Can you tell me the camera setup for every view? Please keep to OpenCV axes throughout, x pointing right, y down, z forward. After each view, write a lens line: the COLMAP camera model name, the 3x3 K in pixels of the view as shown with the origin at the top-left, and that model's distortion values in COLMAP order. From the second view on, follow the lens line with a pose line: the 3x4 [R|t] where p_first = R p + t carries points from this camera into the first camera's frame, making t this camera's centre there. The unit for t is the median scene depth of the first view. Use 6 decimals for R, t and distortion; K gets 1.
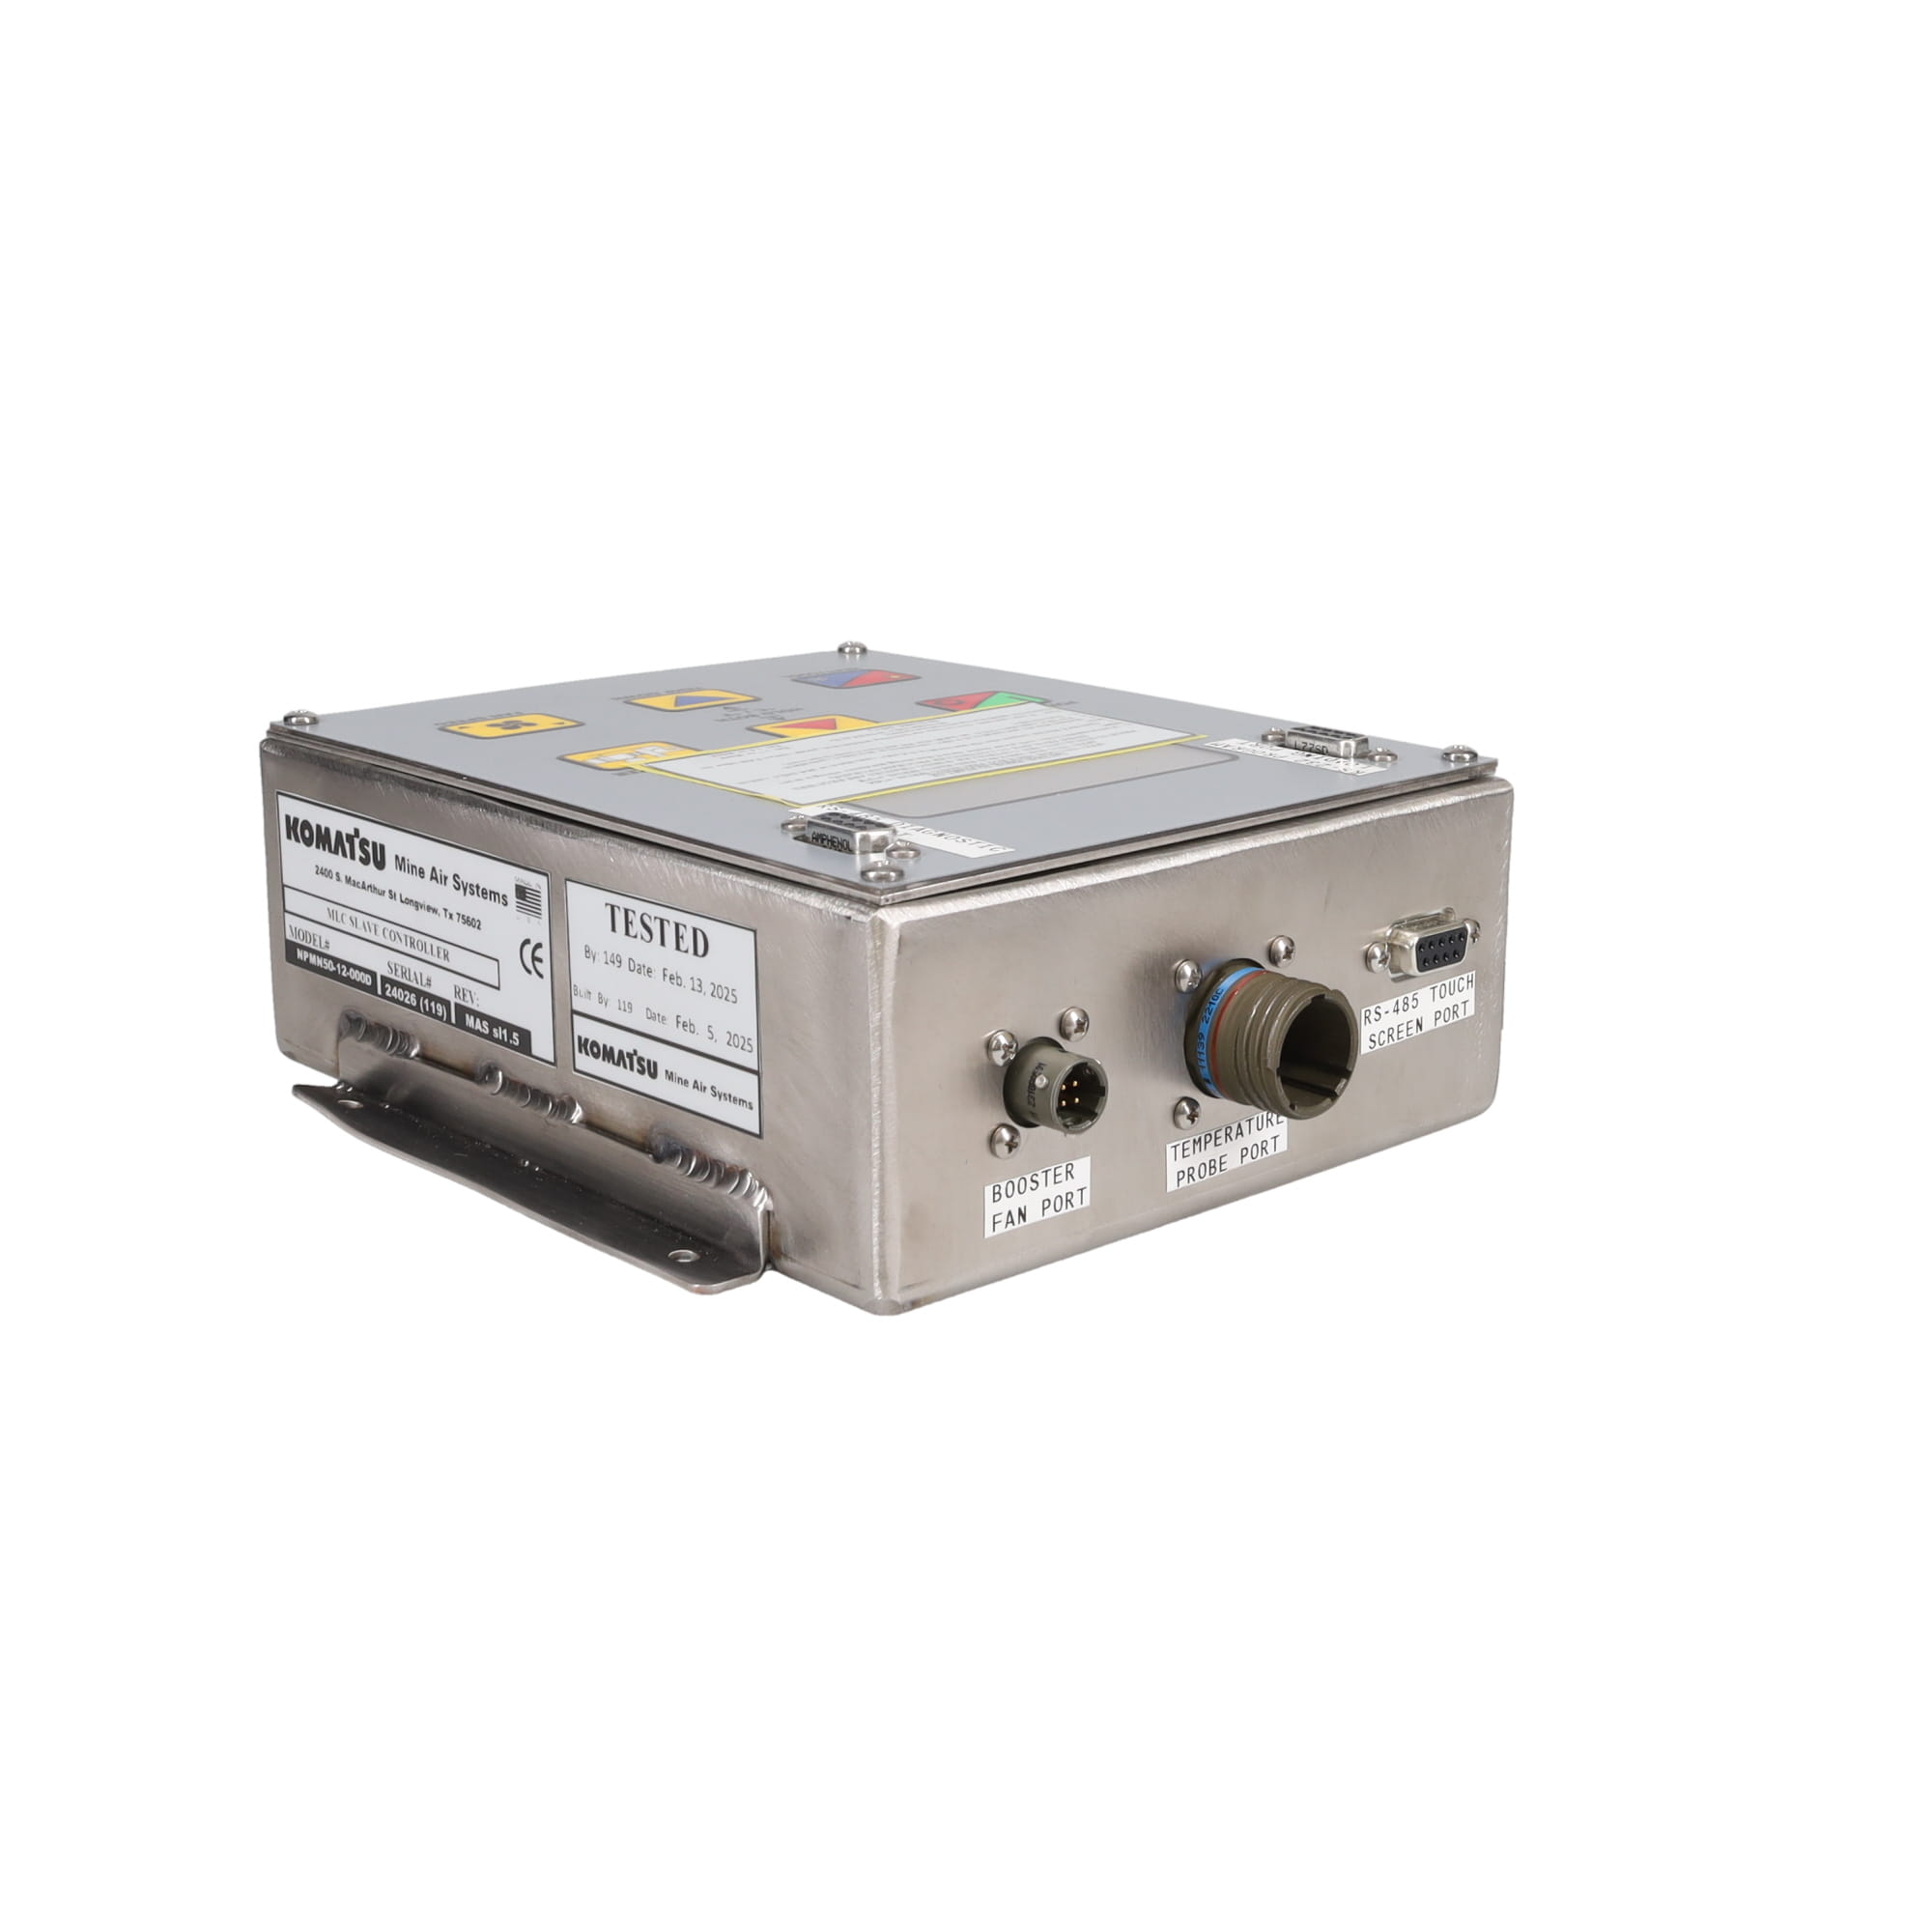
lens RADIAL K [[2746.0, 0, 966.9], [0, 2746.0, 977.3], [0, 0, 1]] dist [0.039634, 0.000000]
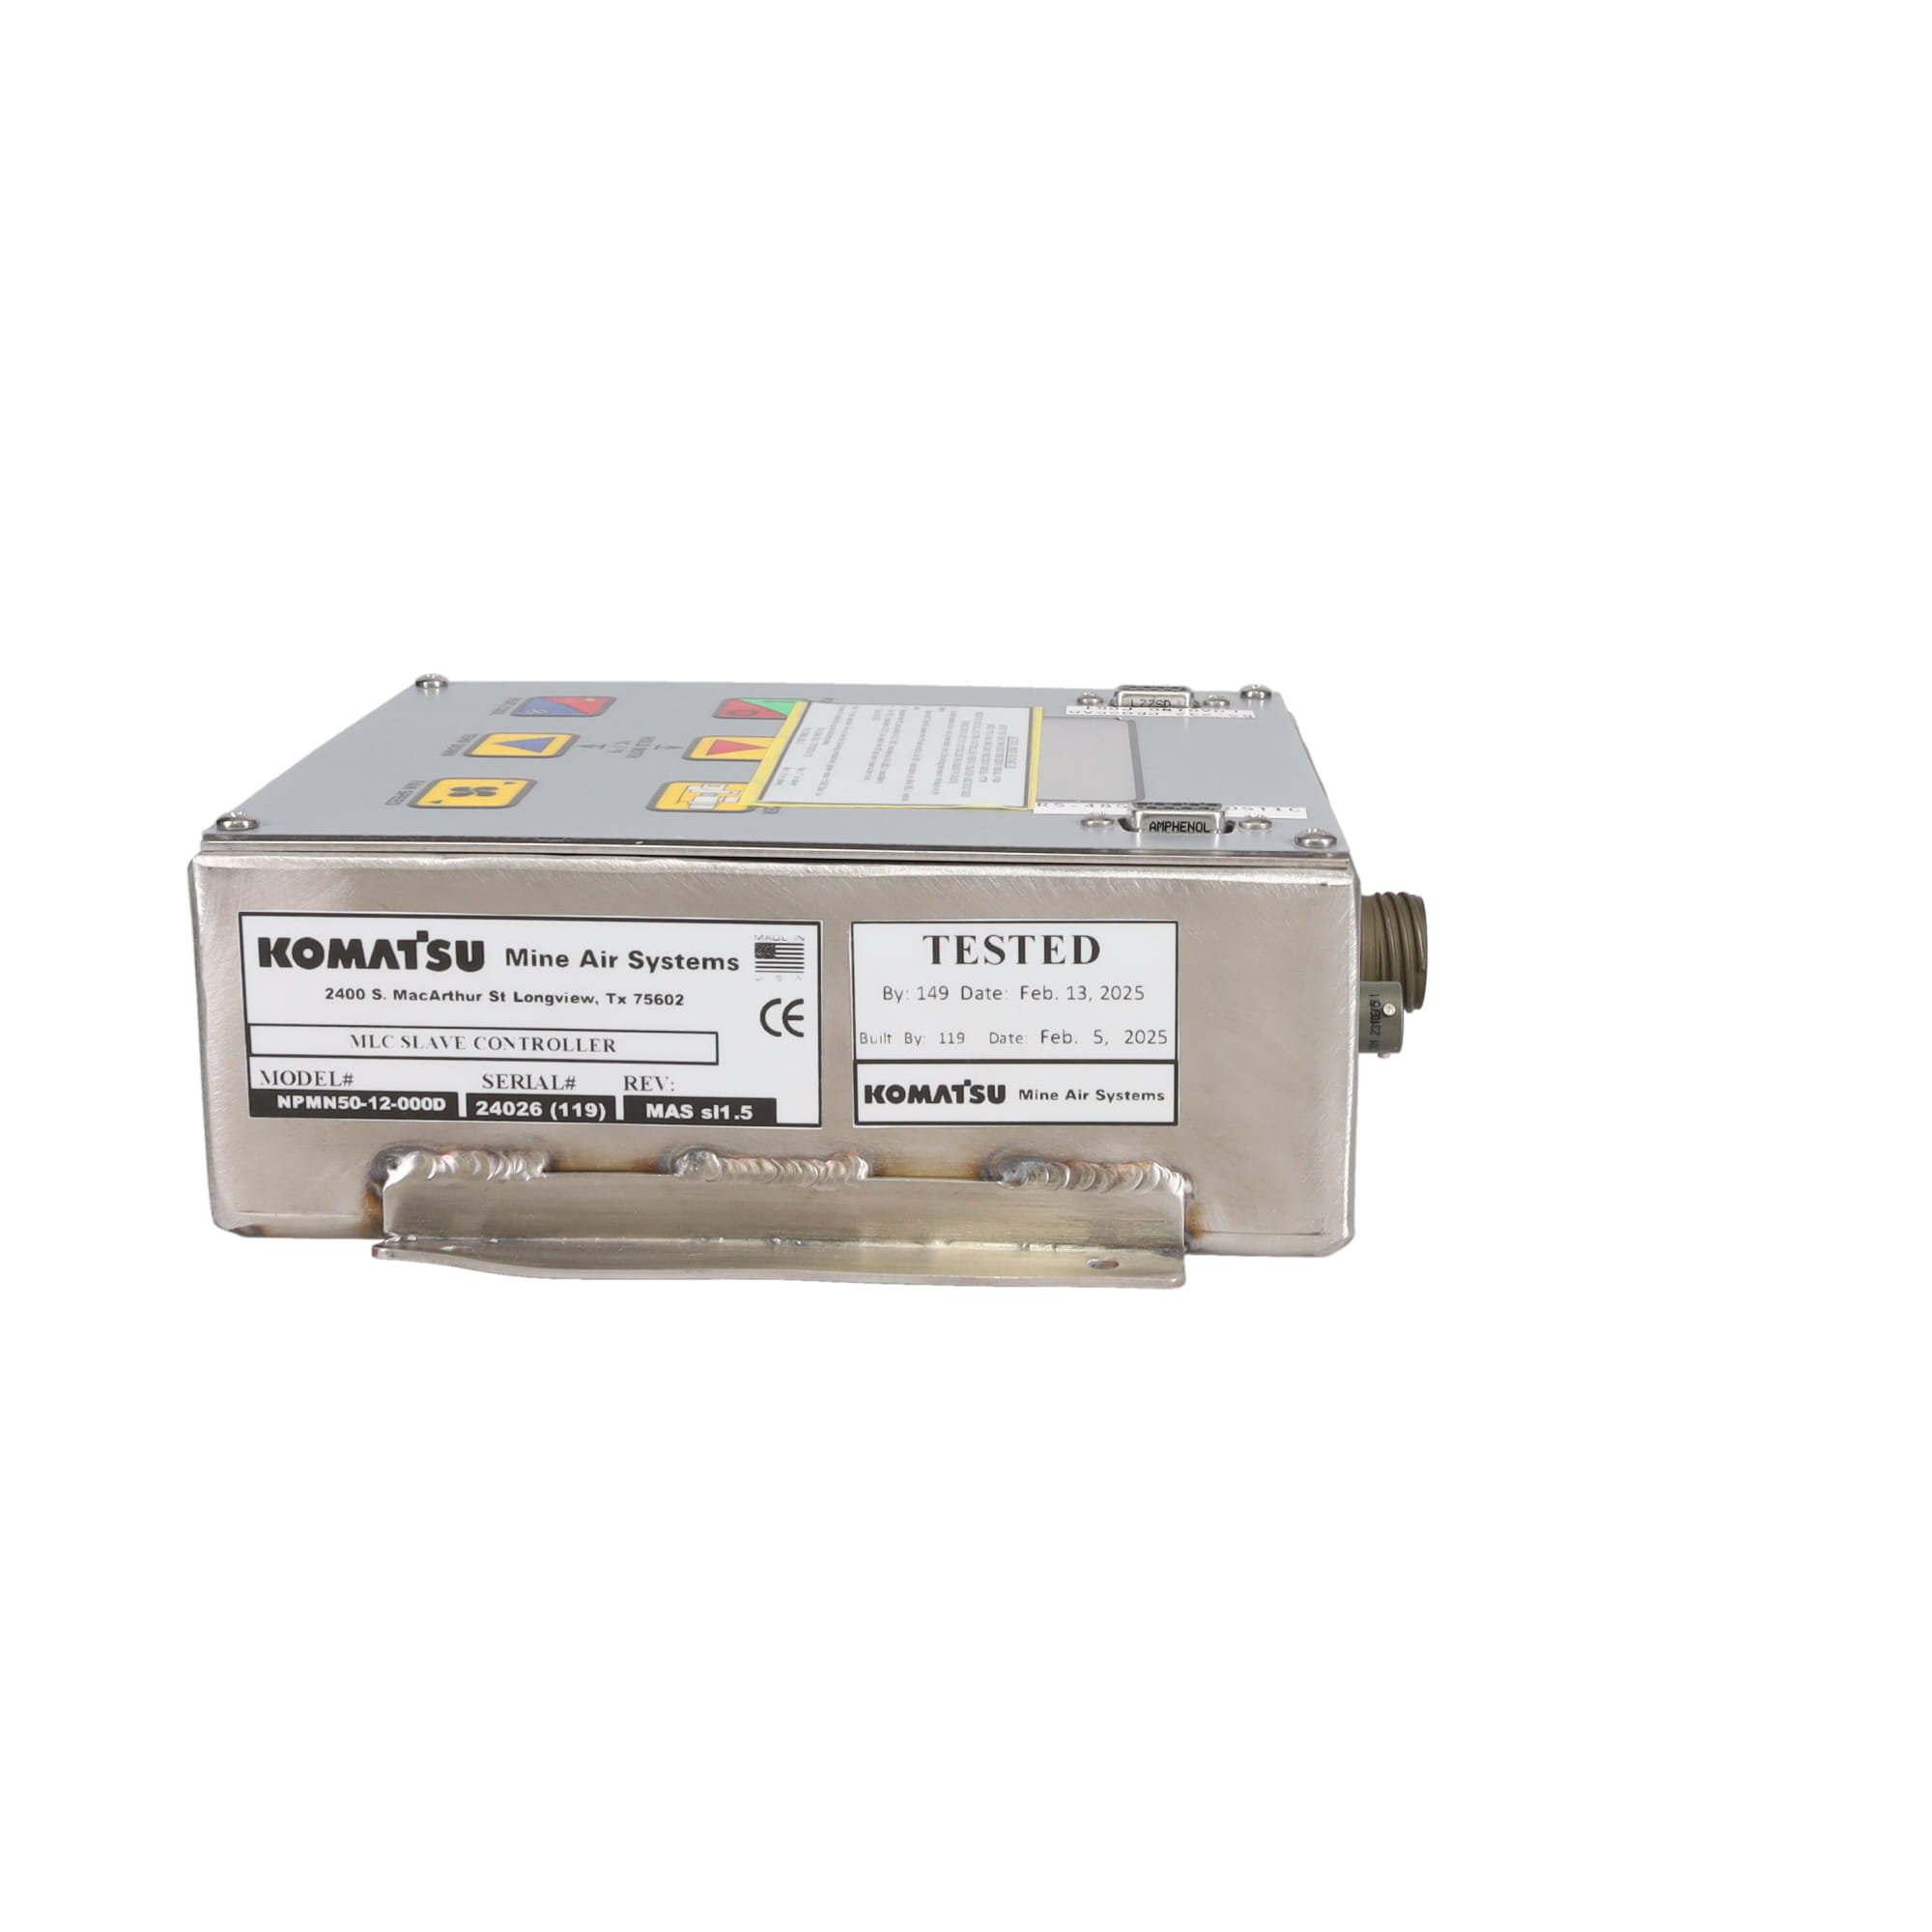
lens RADIAL K [[2746.0, 0, 976.4], [0, 2746.0, 965.7], [0, 0, 1]] dist [0.039634, 0.000000]
pose [[0.700650, -0.183924, 0.689393, -0.753153], [0.184835, 0.980009, 0.073605, -0.081053], [-0.689149, 0.075852, 0.720639, 0.288001]]
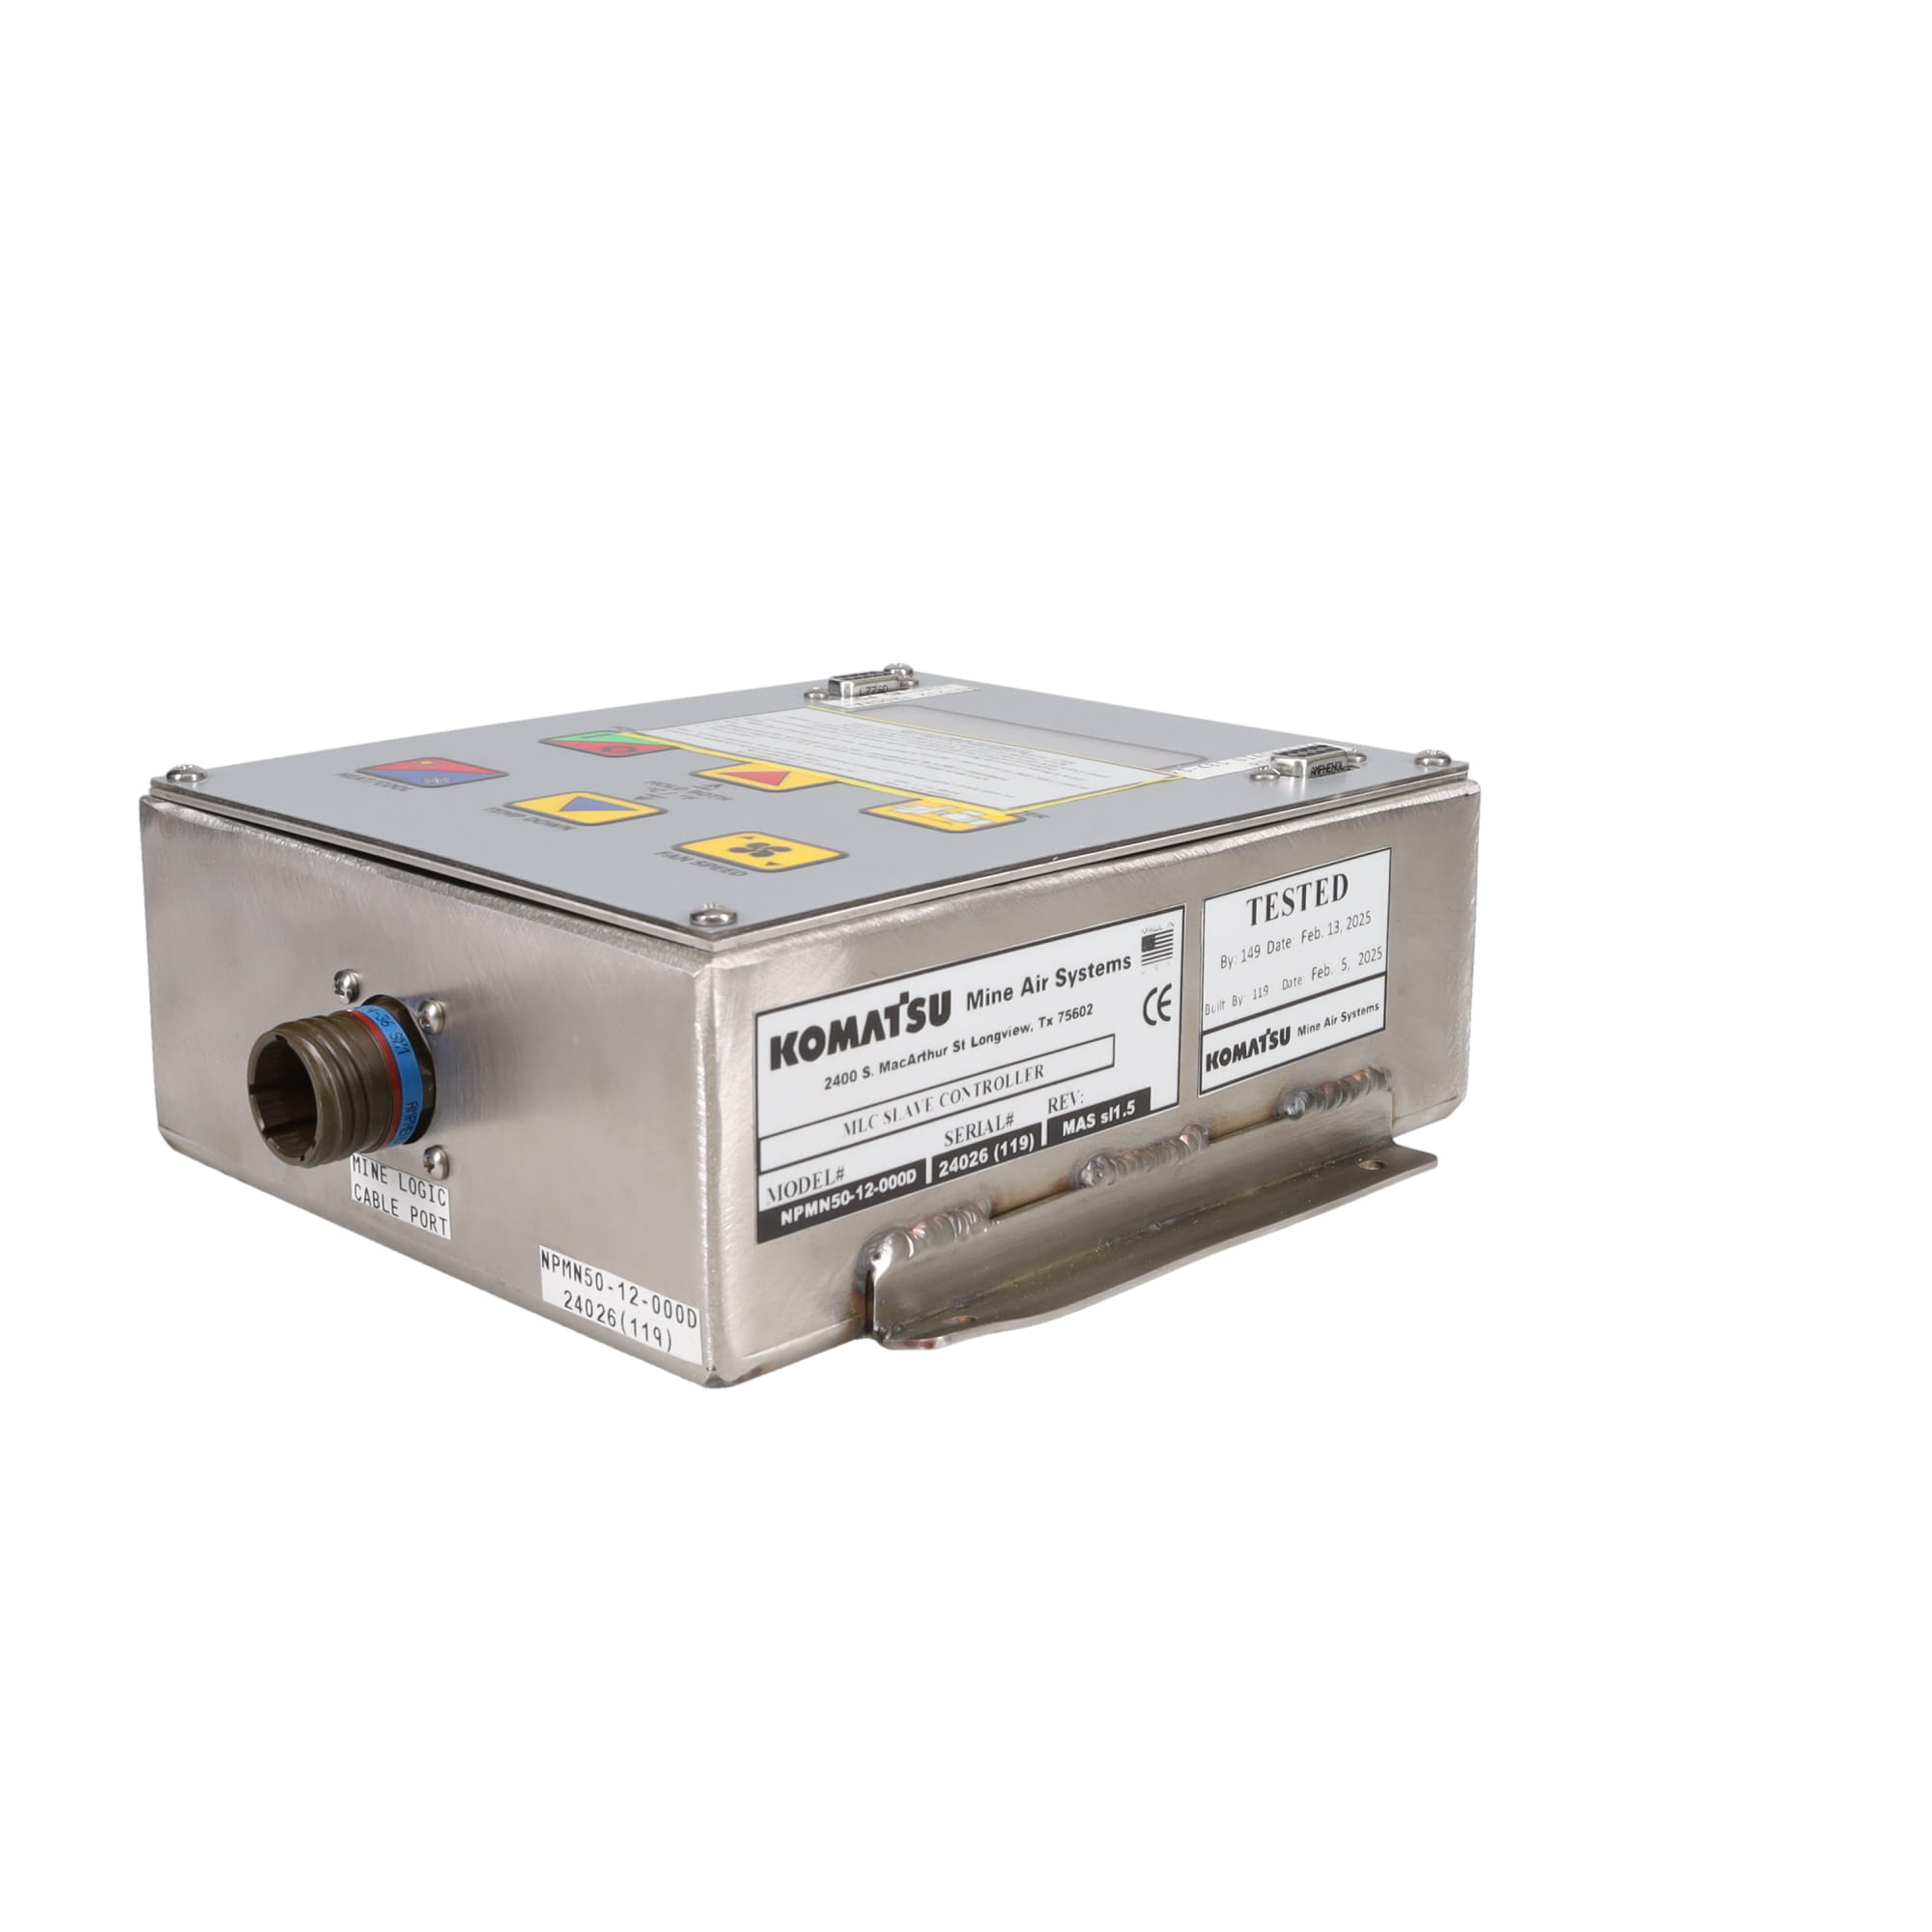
lens RADIAL K [[2746.0, 0, 967.7], [0, 2746.0, 960.2], [0, 0, 1]] dist [0.039634, 0.000000]
pose [[-0.055535, -0.261911, 0.963493, -1.066646], [0.255413, 0.929148, 0.267297, -0.292576], [-0.965236, 0.260933, 0.015295, 1.051637]]
